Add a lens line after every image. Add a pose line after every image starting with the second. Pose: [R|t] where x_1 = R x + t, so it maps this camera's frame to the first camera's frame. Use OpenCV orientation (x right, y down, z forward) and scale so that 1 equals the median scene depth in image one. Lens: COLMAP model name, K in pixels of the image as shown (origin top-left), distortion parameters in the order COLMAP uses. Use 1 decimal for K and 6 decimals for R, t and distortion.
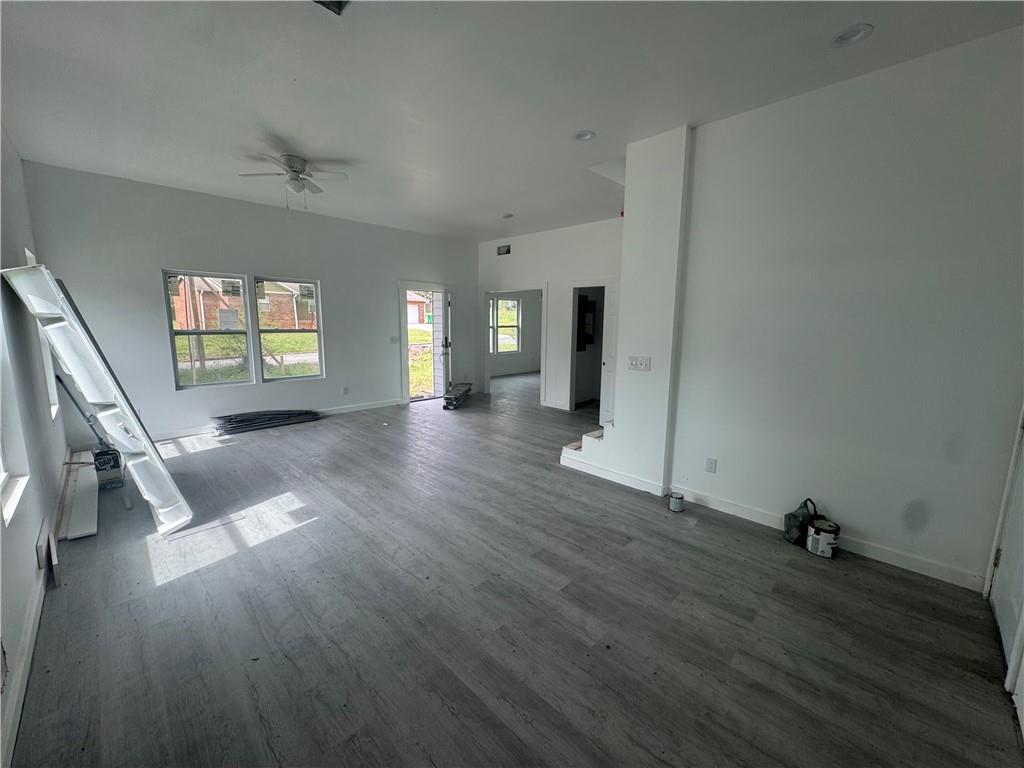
lens RADIAL K [[407.5, 0, 513.5], [0, 407.5, 382.0], [0, 0, 1]] dist [-0.002666, 0.000376]
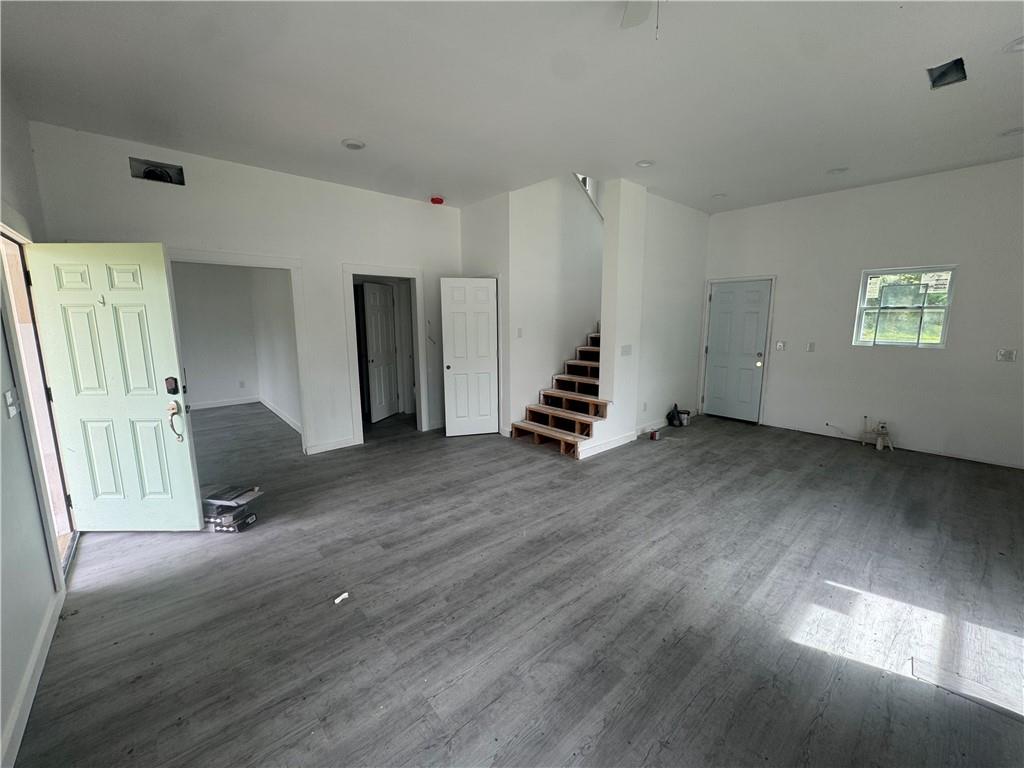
lens RADIAL K [[407.5, 0, 512.5], [0, 407.5, 382.9], [0, 0, 1]] dist [-0.002666, 0.000376]
pose [[0.066443, -0.168758, 0.983416, -1.061987], [0.154502, 0.975446, 0.156952, -0.211155], [-0.985756, 0.141511, 0.090885, 1.281411]]
